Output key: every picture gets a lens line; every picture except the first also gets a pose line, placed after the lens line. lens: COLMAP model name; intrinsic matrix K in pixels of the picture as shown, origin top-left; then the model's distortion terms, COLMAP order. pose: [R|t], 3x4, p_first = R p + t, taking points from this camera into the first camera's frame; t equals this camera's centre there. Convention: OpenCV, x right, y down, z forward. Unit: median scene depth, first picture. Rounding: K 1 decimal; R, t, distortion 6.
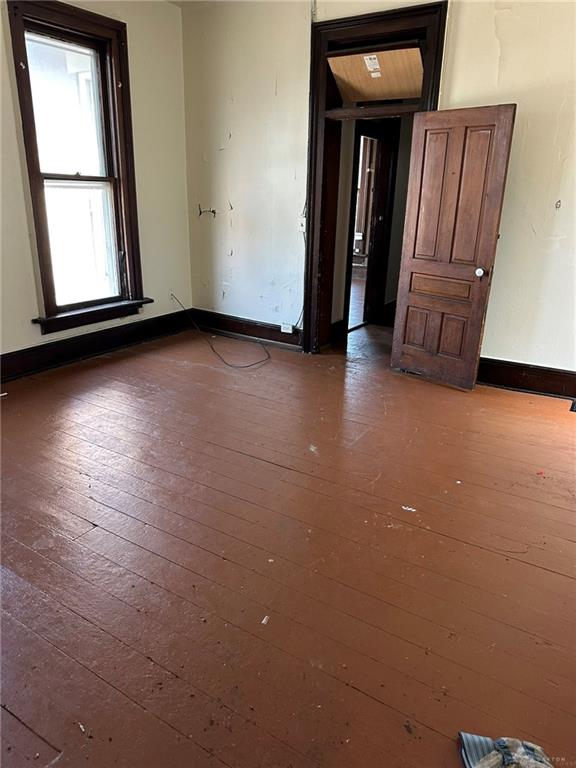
lens RADIAL K [[543.2, 0, 288.0], [0, 543.2, 384.0], [0, 0, 1]] dist [0.071953, 0.000370]
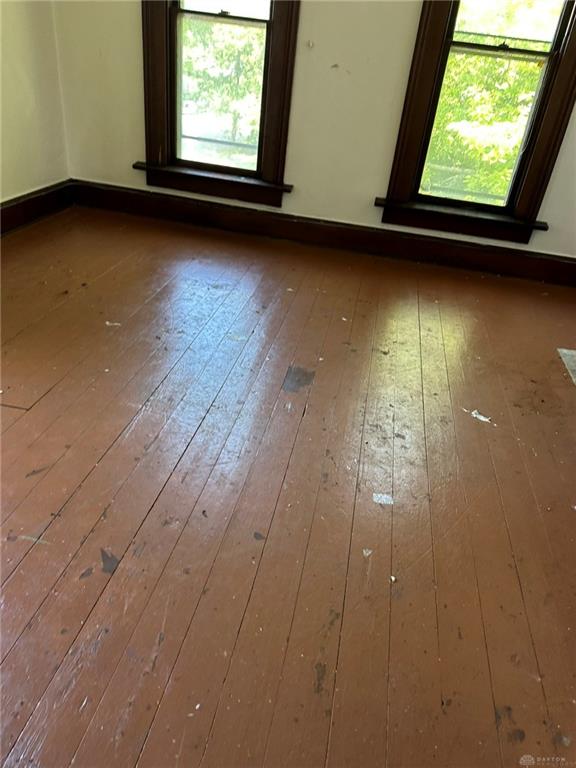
lens RADIAL K [[527.2, 0, 288.0], [0, 527.2, 384.0], [0, 0, 1]] dist [0.058928, -0.086055]
pose [[0.373563, 0.518937, -0.768866, 0.324148], [-0.381636, 0.841453, 0.382505, -0.132647], [0.845461, 0.150537, 0.512381, 0.401415]]
